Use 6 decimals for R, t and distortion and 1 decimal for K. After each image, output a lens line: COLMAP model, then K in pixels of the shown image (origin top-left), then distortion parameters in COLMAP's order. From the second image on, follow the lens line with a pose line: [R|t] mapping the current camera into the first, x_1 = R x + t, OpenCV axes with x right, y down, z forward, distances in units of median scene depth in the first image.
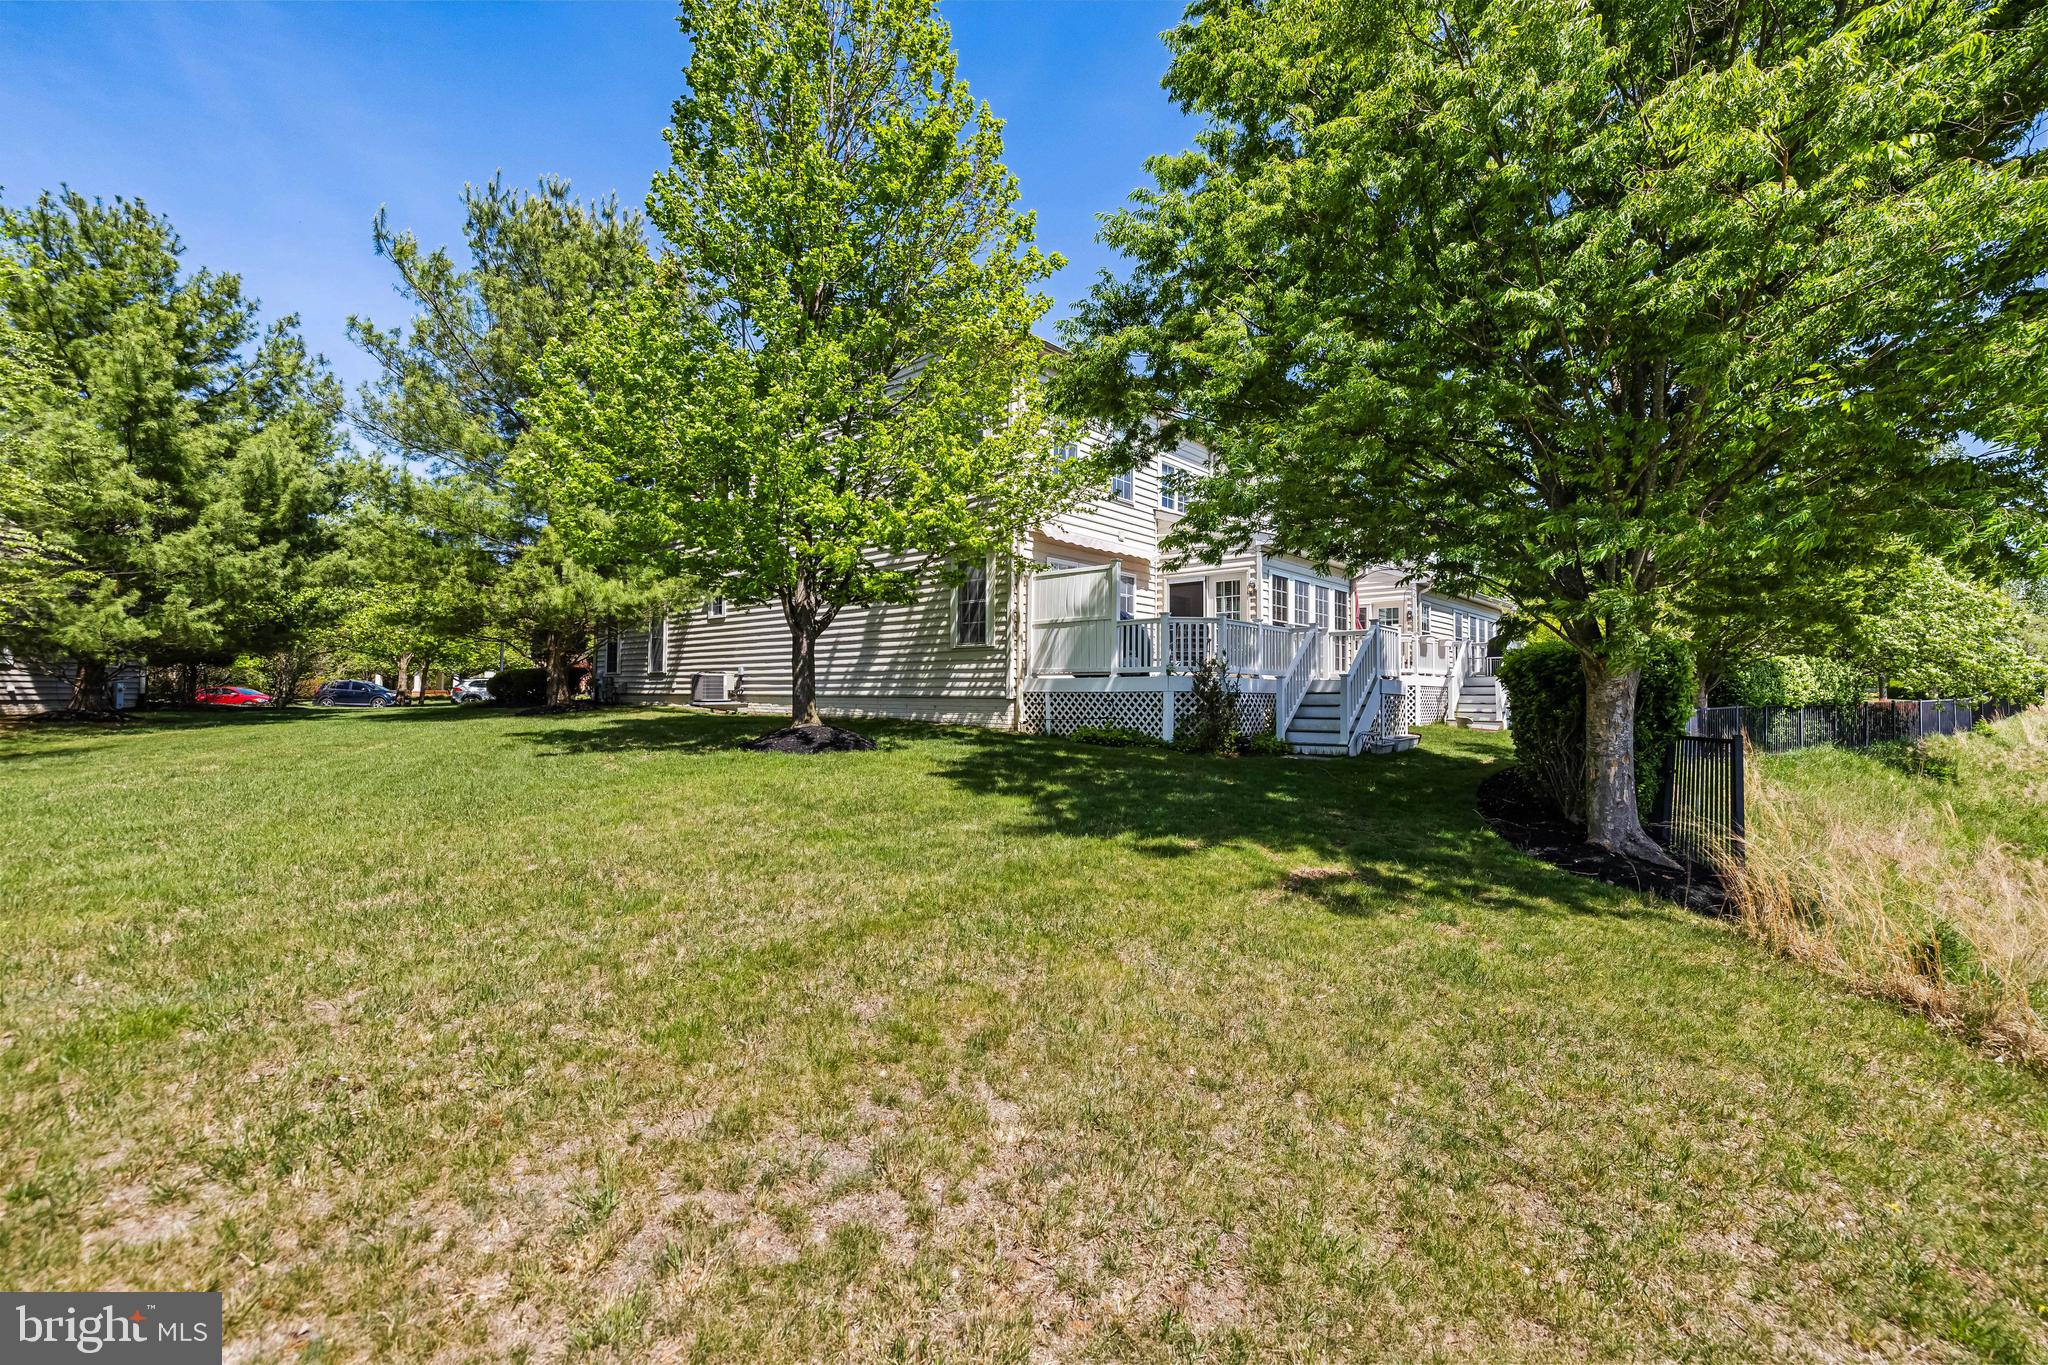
lens RADIAL K [[868.5, 0, 1016.5], [0, 868.5, 689.2], [0, 0, 1]] dist [0.003520, 0.000095]
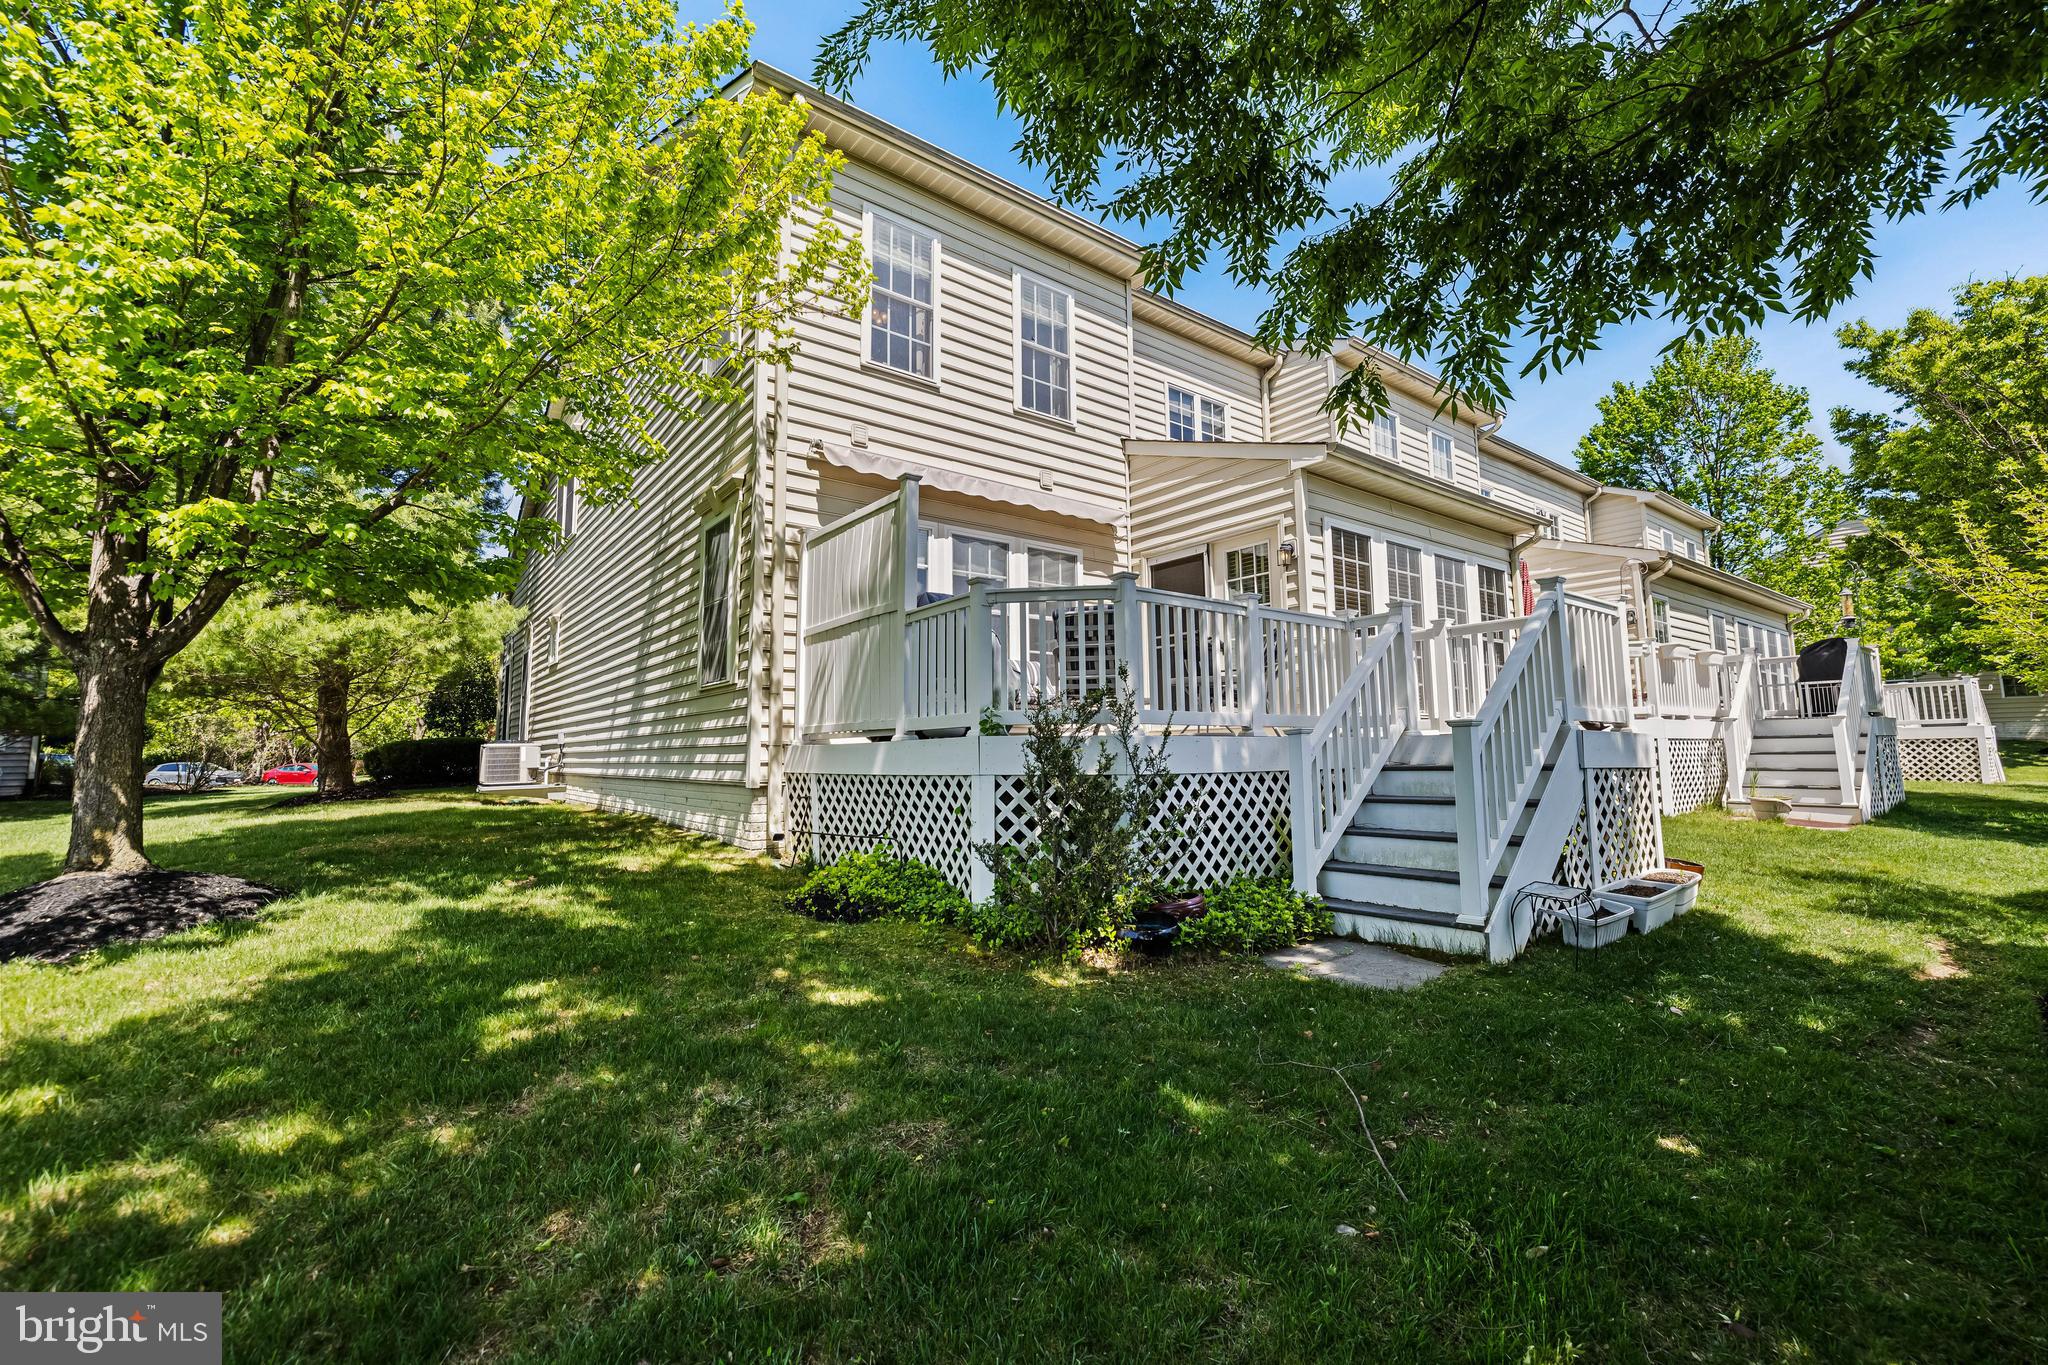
lens RADIAL K [[846.5, 0, 1037.0], [0, 846.5, 669.5], [0, 0, 1]] dist [-0.001736, -0.000187]
pose [[0.983000, -0.036608, -0.179920, 0.213498], [0.020442, 0.995651, -0.090896, -0.007984], [0.182465, 0.085673, 0.979473, 0.496554]]
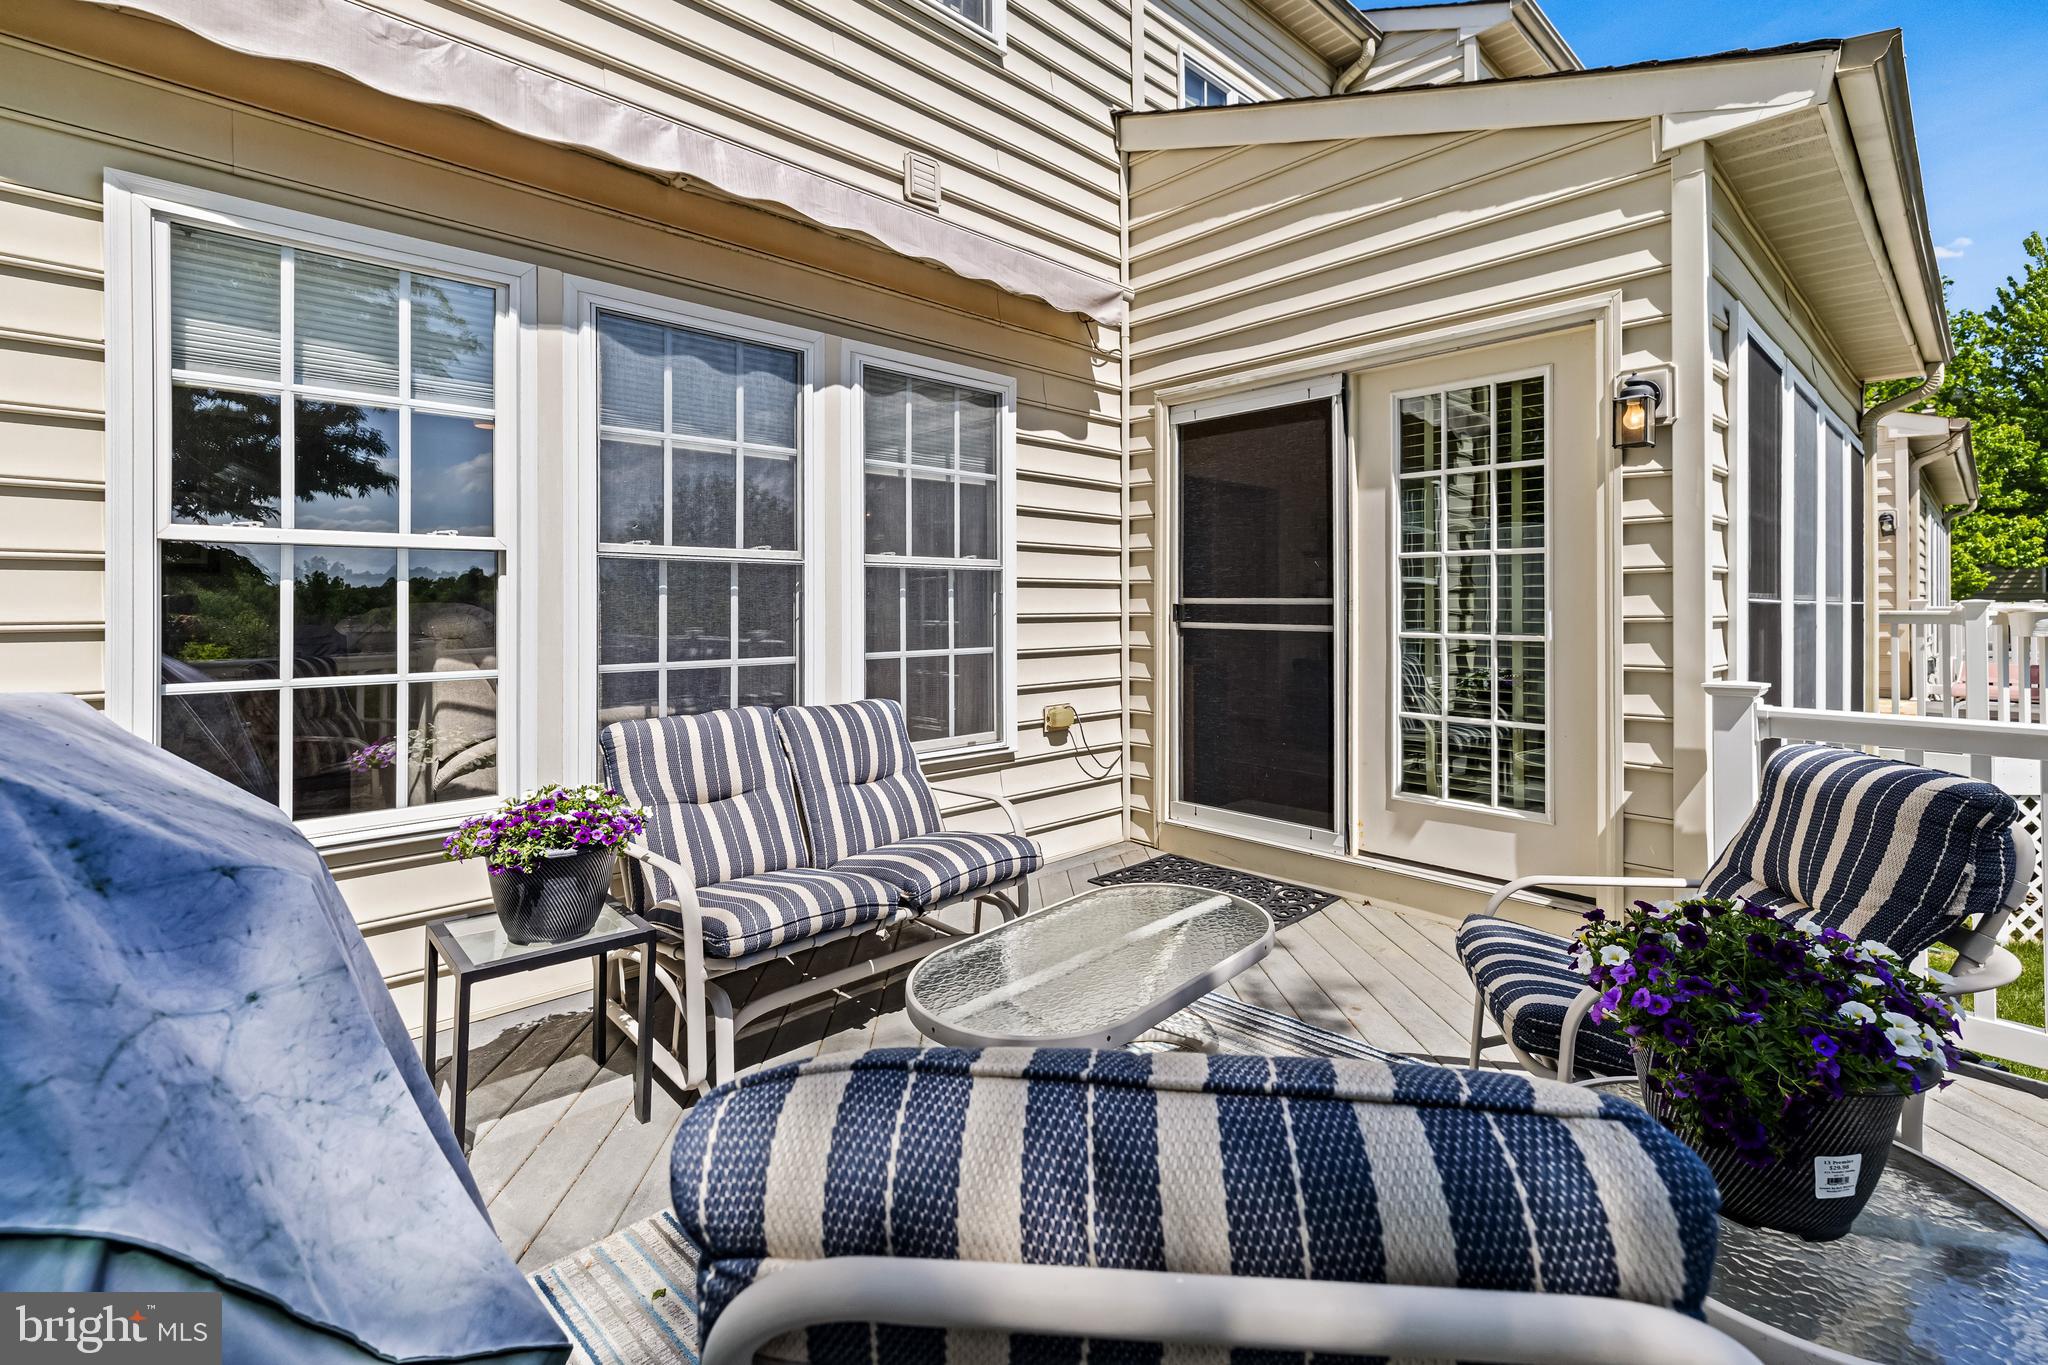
lens RADIAL K [[868.5, 0, 1037.3], [0, 868.5, 601.9], [0, 0, 1]] dist [0.003520, 0.000095]
pose [[0.995915, -0.004402, -0.090188, 0.170588], [0.005698, 0.999884, 0.014120, -0.083236], [0.090115, -0.014576, 0.995825, 0.822632]]
